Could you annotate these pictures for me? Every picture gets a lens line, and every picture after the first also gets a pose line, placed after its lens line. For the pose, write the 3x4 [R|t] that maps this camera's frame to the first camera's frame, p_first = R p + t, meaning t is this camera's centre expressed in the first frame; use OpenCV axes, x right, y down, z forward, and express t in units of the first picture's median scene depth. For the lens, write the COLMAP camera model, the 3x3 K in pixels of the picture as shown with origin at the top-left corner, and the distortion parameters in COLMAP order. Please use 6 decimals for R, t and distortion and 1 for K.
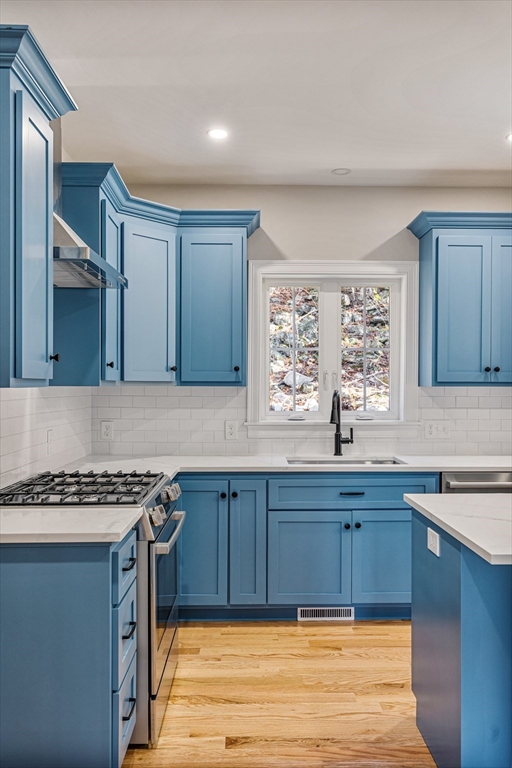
lens RADIAL K [[617.1, 0, 259.2], [0, 617.1, 390.8], [0, 0, 1]] dist [-0.016070, -0.005648]
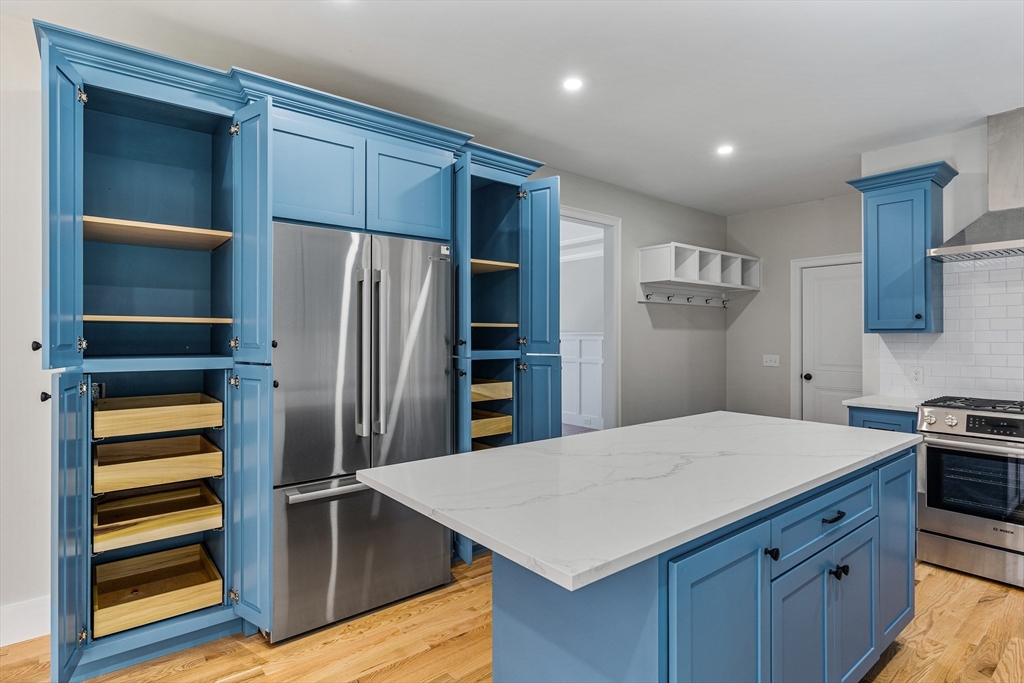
lens RADIAL K [[543.0, 0, 507.1], [0, 543.0, 334.6], [0, 0, 1]] dist [-0.000389, 0.000743]
pose [[-0.794385, -0.004850, -0.607395, 1.082869], [-0.010534, 0.999928, 0.005792, 0.002987], [0.607323, 0.010999, -0.794378, 1.047263]]
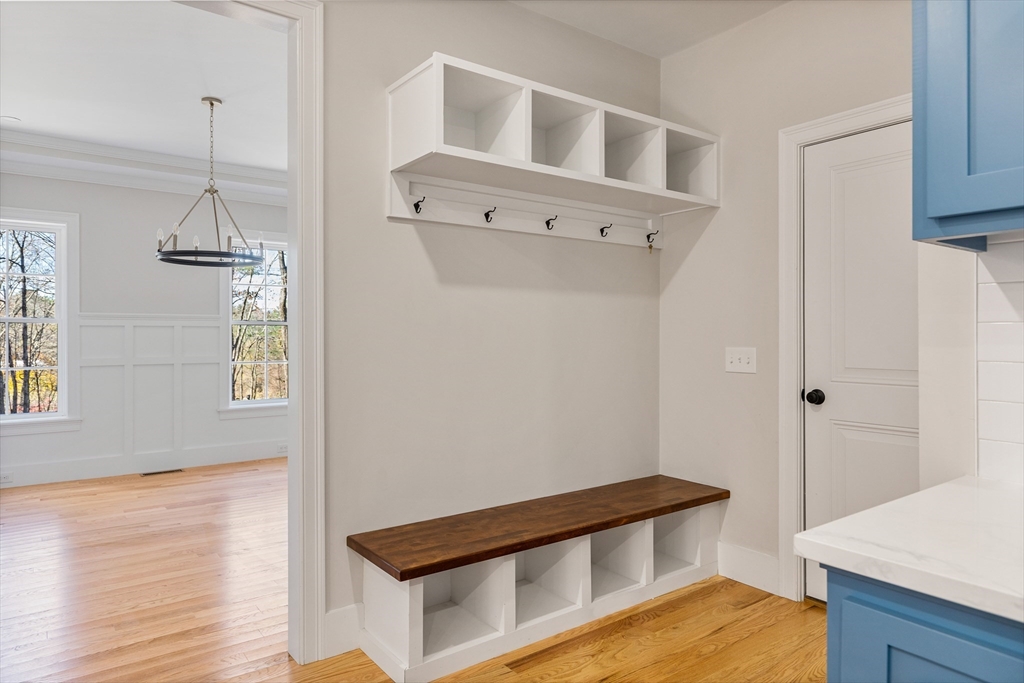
lens RADIAL K [[653.5, 0, 517.2], [0, 653.5, 333.8], [0, 0, 1]] dist [0.006926, 0.000601]
pose [[-0.811653, -0.001029, -0.584139, 0.113765], [-0.006864, 0.999946, 0.007776, 0.047451], [0.584100, 0.010321, -0.811616, 0.741395]]
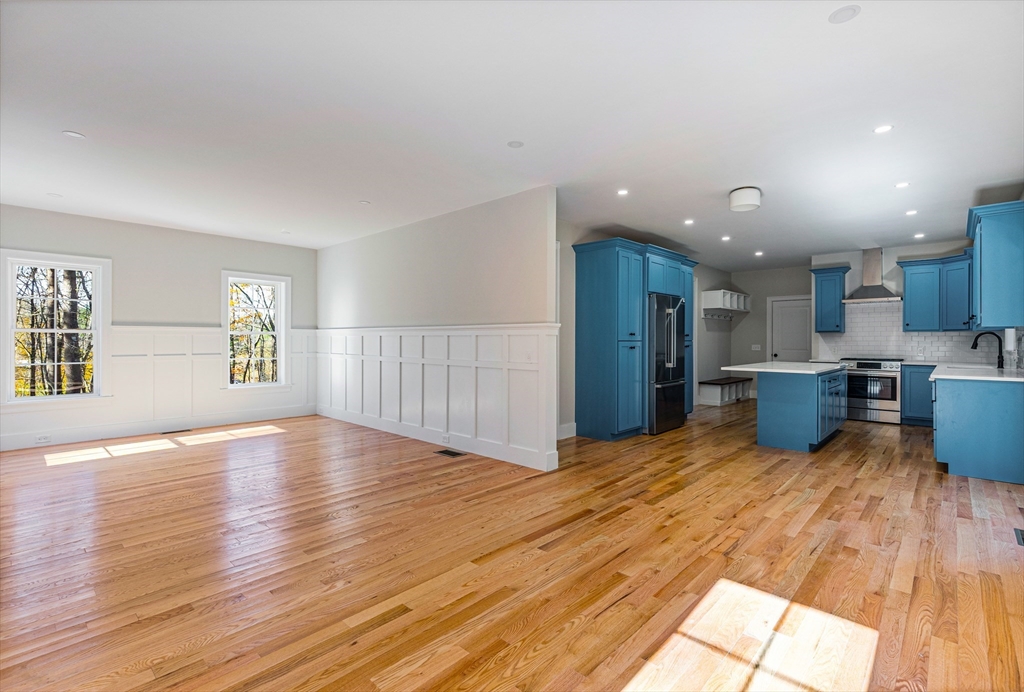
lens RADIAL K [[468.1, 0, 516.4], [0, 468.1, 343.0], [0, 0, 1]] dist [-0.000034, -0.000567]
pose [[-0.708778, 0.000838, -0.705431, 2.609714], [-0.011158, 0.999861, 0.012399, 0.040110], [0.705343, 0.016659, -0.708670, 1.219219]]
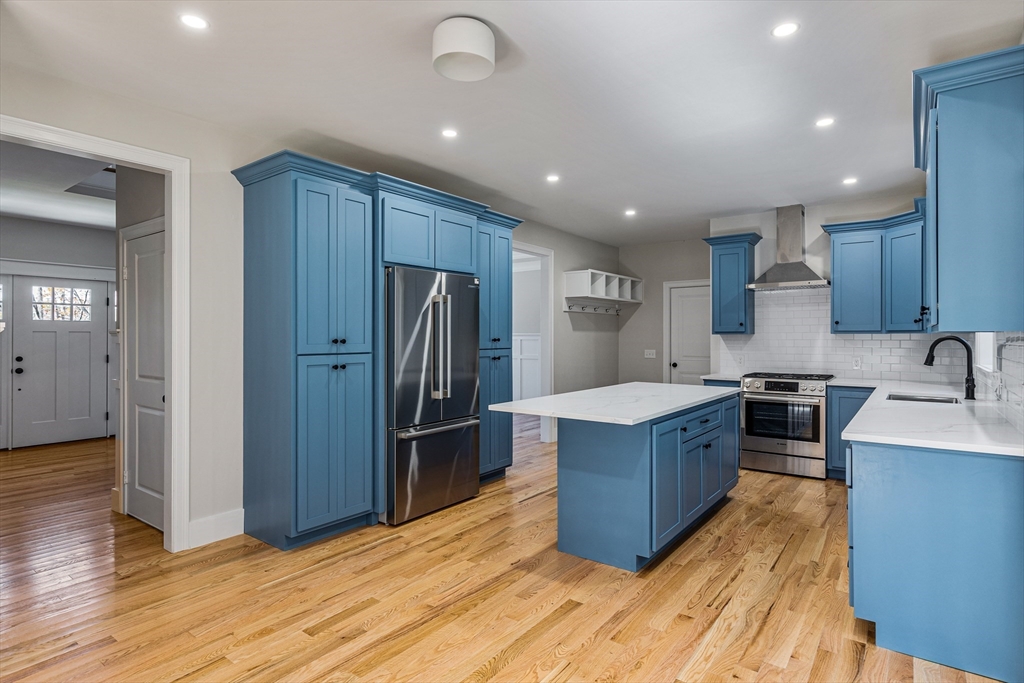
lens RADIAL K [[543.0, 0, 511.8], [0, 543.0, 339.1], [0, 0, 1]] dist [-0.000389, 0.000743]
pose [[-0.625142, 0.001090, -0.780510, 1.654610], [-0.010486, 0.999897, 0.009795, 0.004356], [0.780440, 0.014308, -0.625066, 1.216730]]
